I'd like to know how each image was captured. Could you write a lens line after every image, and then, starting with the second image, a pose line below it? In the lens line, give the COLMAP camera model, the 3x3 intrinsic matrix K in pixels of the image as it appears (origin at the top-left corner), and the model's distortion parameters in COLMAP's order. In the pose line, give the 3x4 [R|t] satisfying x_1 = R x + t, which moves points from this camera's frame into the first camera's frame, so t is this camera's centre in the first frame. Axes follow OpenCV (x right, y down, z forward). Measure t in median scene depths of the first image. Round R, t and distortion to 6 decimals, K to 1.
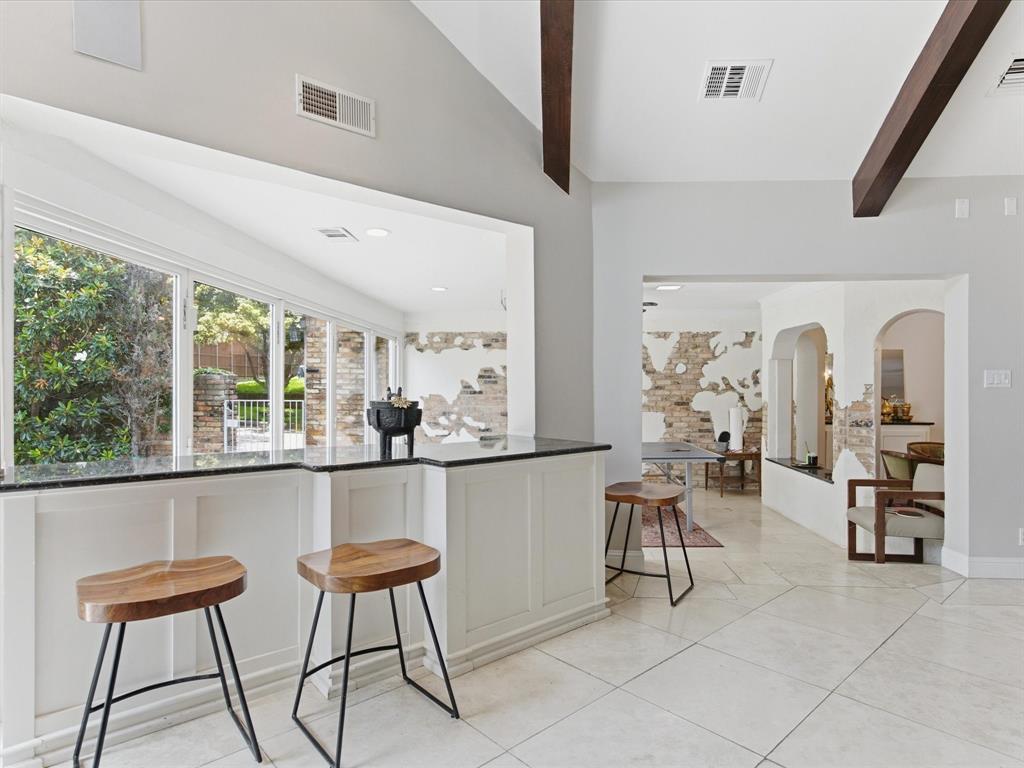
lens RADIAL K [[576.9, 0, 515.9], [0, 576.9, 388.4], [0, 0, 1]] dist [-0.007812, -0.000494]
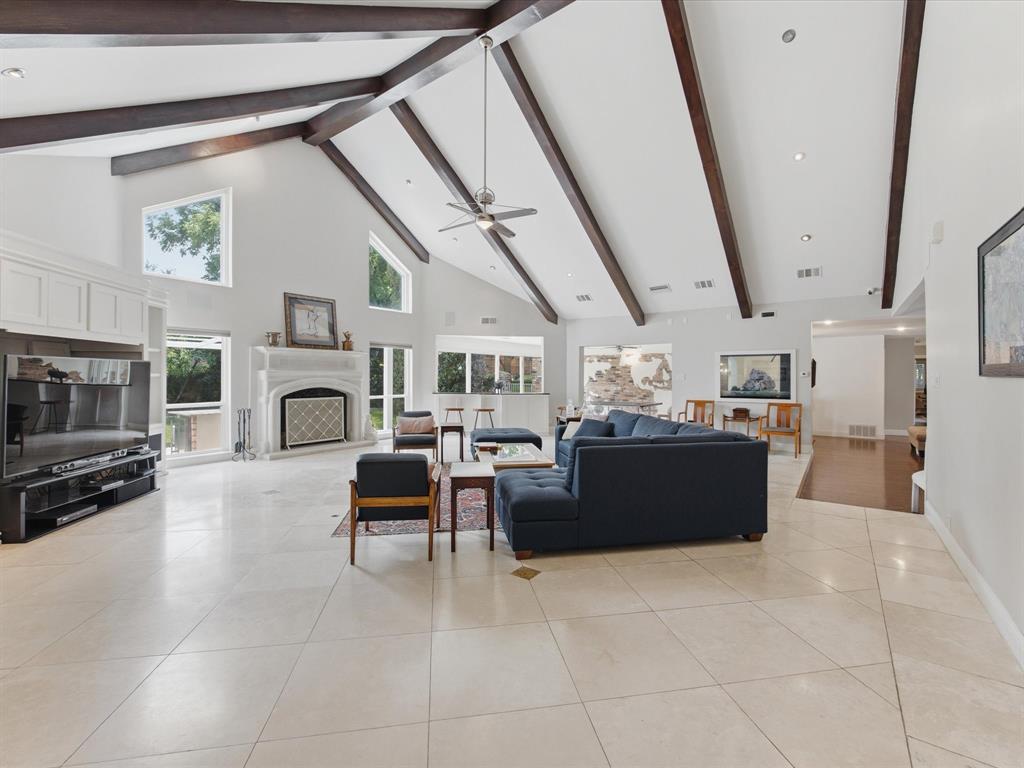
lens RADIAL K [[444.3, 0, 516.6], [0, 444.3, 379.4], [0, 0, 1]] dist [-0.018779, 0.000220]
pose [[0.841512, 0.002990, -0.540231, 0.649173], [-0.002502, 0.999996, 0.001637, -0.001709], [0.540233, -0.000026, 0.841515, -0.687093]]
